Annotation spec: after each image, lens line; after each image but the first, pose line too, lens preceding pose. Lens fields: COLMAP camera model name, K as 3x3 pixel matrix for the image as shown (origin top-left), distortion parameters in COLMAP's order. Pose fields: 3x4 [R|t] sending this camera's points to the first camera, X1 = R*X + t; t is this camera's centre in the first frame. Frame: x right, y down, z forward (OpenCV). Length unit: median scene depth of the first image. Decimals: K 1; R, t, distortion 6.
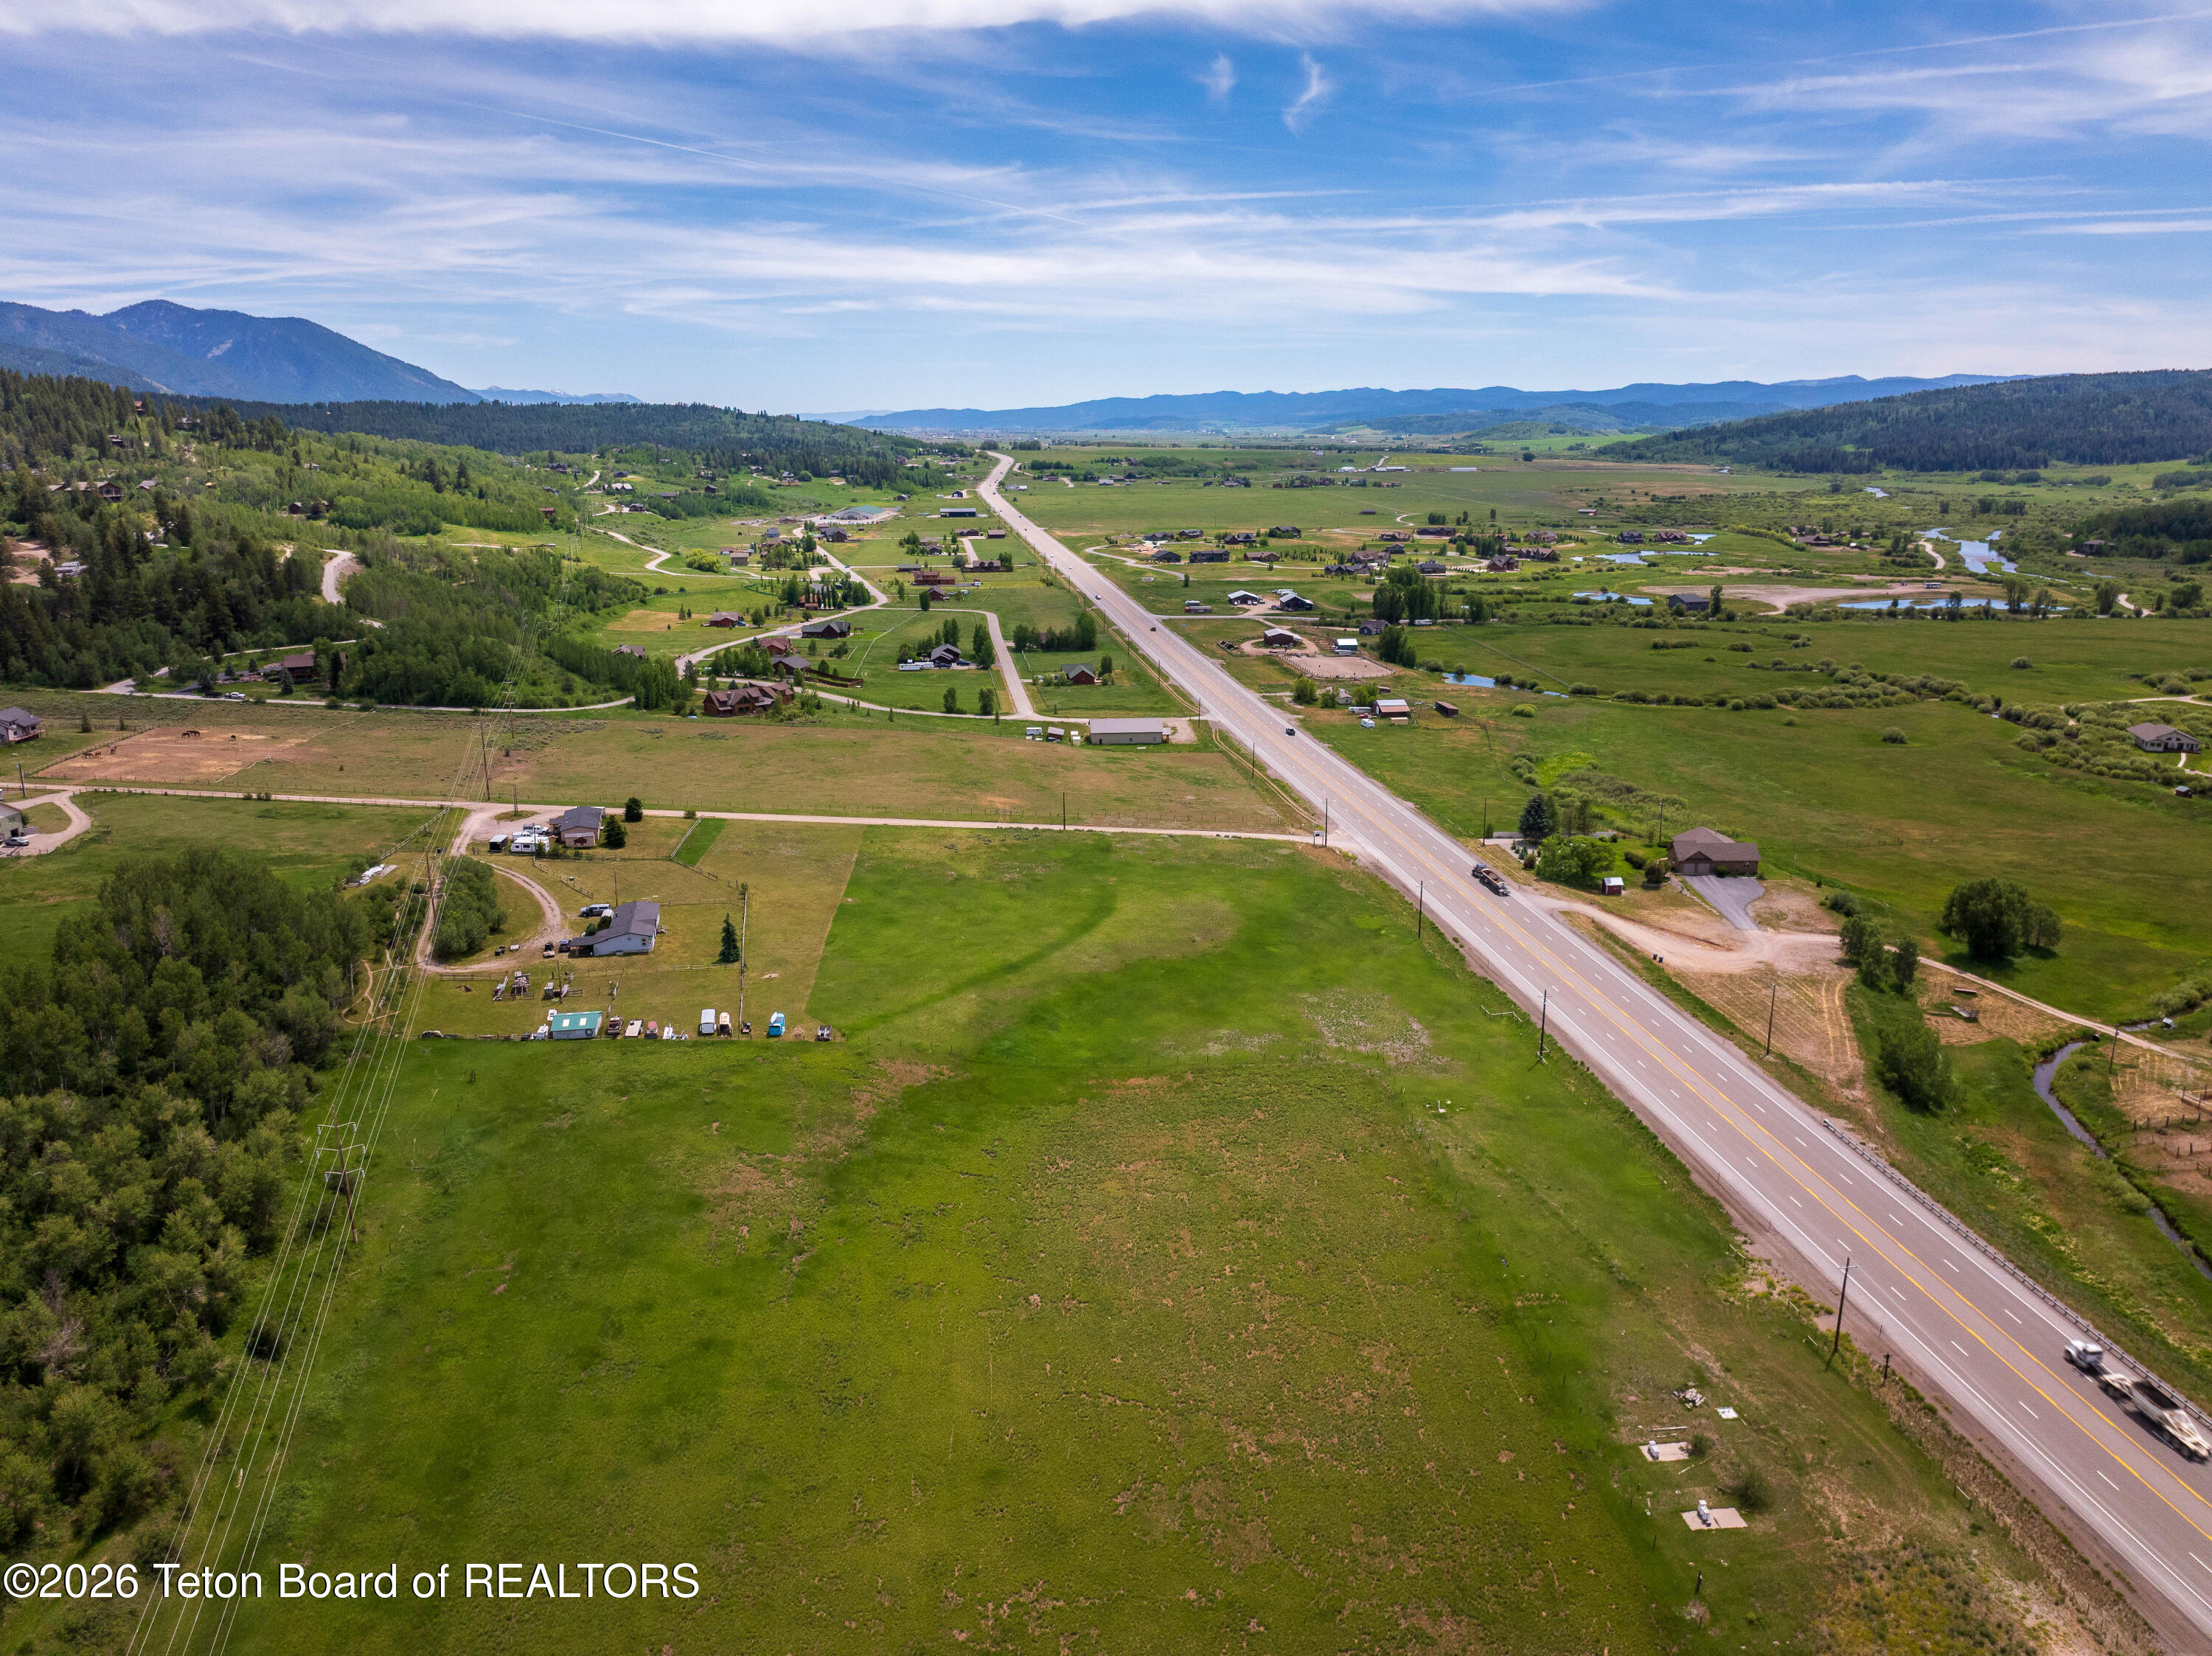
lens RADIAL K [[1563.0, 0, 1118.5], [0, 1563.0, 831.0], [0, 0, 1]] dist [-0.041114, 0.007084]
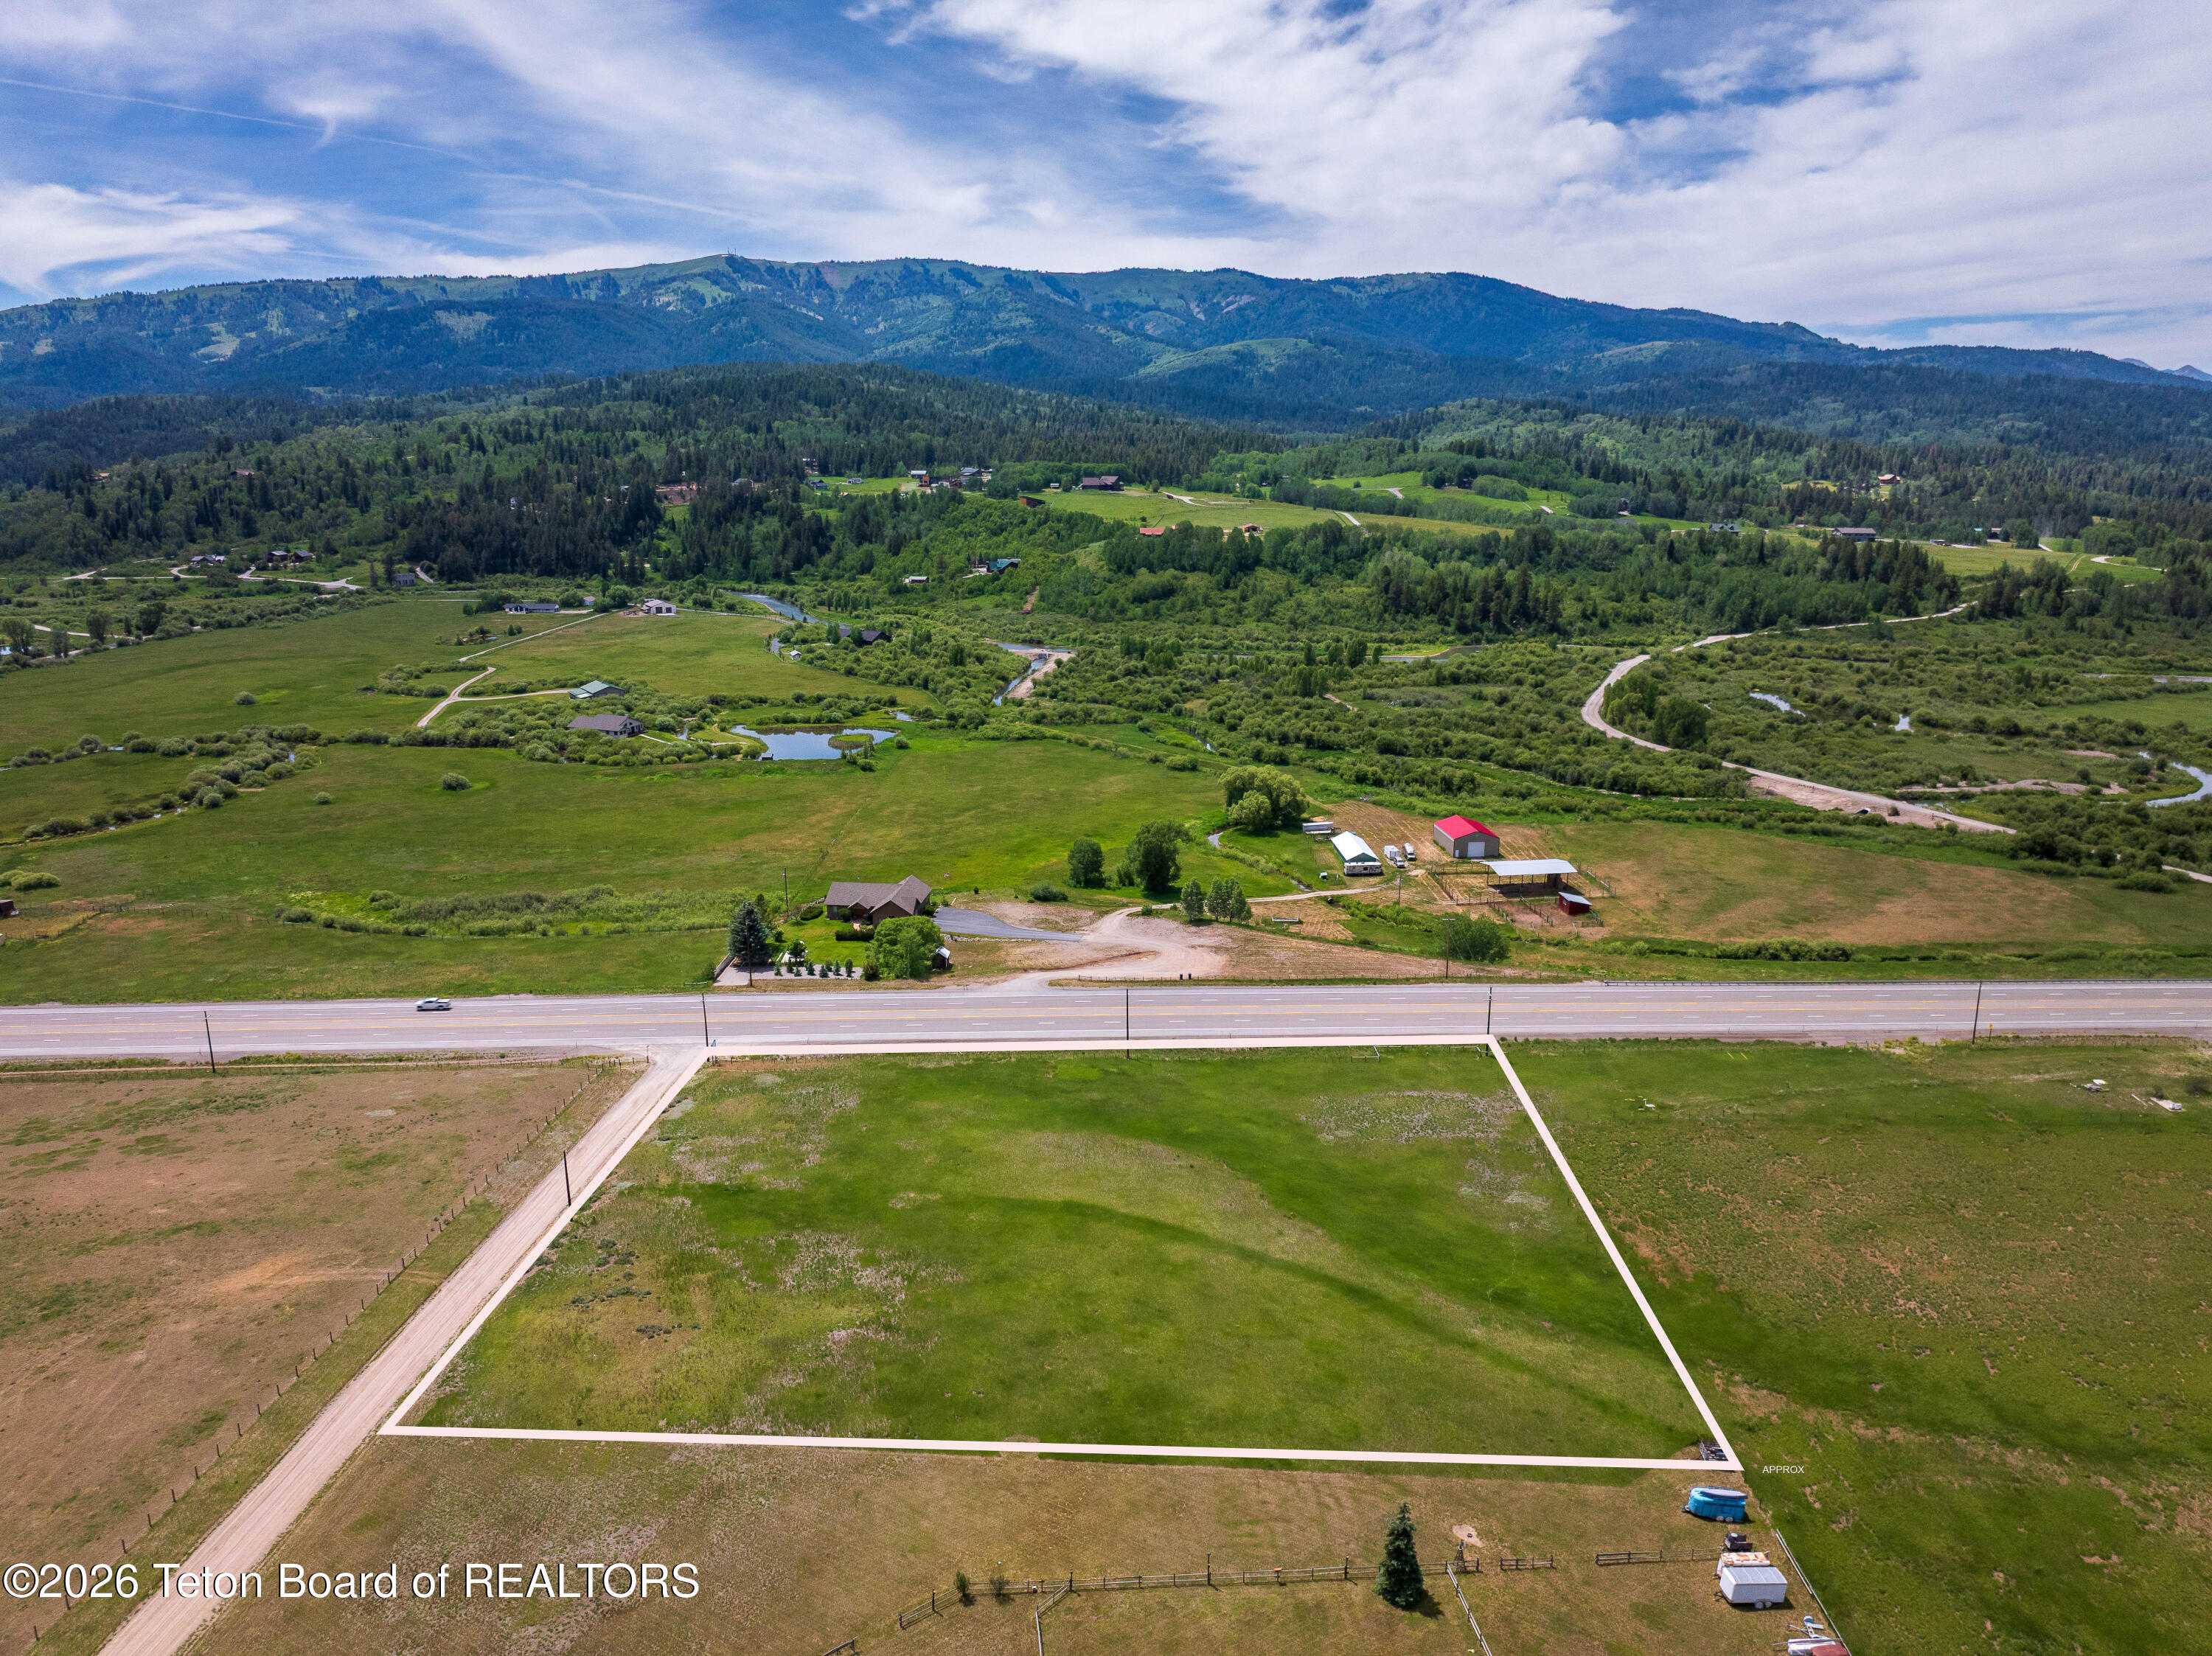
lens RADIAL K [[1563.0, 0, 1116.3], [0, 1563.0, 808.1], [0, 0, 1]] dist [-0.041114, 0.007084]
pose [[0.092417, -0.228035, 0.969257, -0.287578], [0.250485, 0.947443, 0.199019, -0.110770], [-0.963699, 0.224392, 0.144679, 0.428752]]
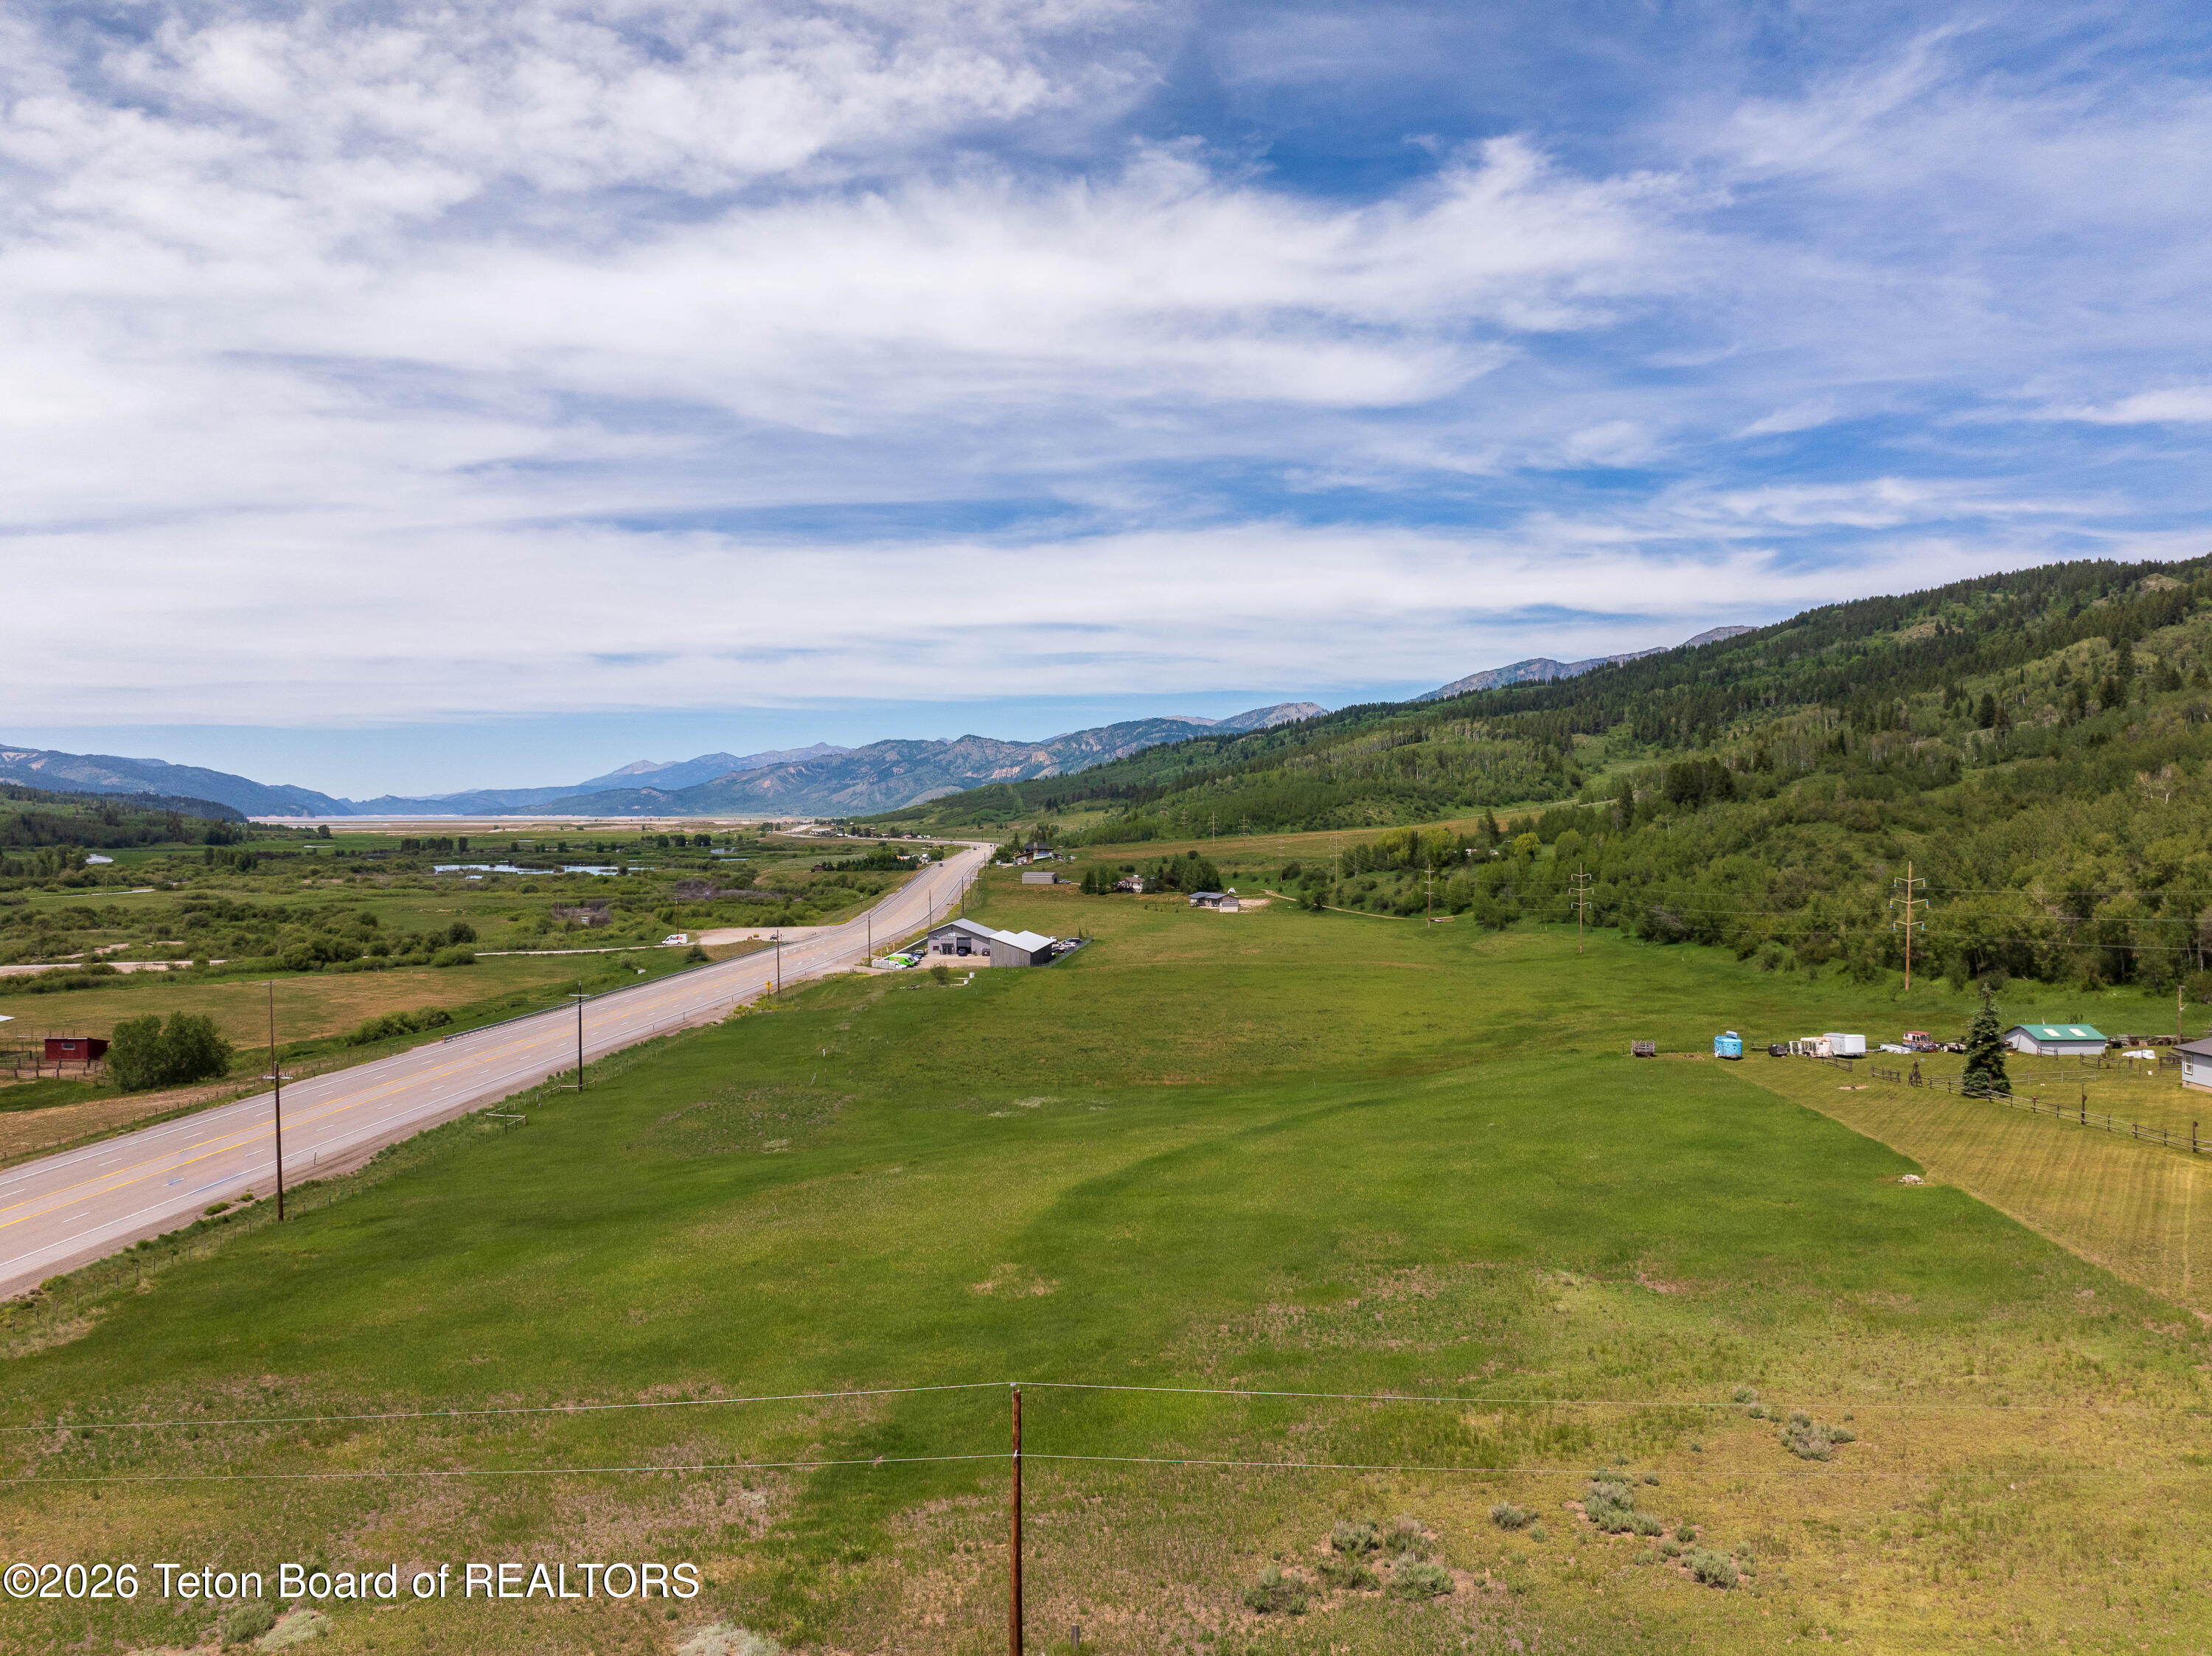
lens RADIAL K [[1563.0, 0, 1115.2], [0, 1563.0, 809.7], [0, 0, 1]] dist [-0.041114, 0.007084]
pose [[-0.982723, 0.004715, 0.185021, -0.037023], [0.051457, 0.967223, 0.248660, -0.054709], [-0.177784, 0.253885, -0.950755, 0.646325]]
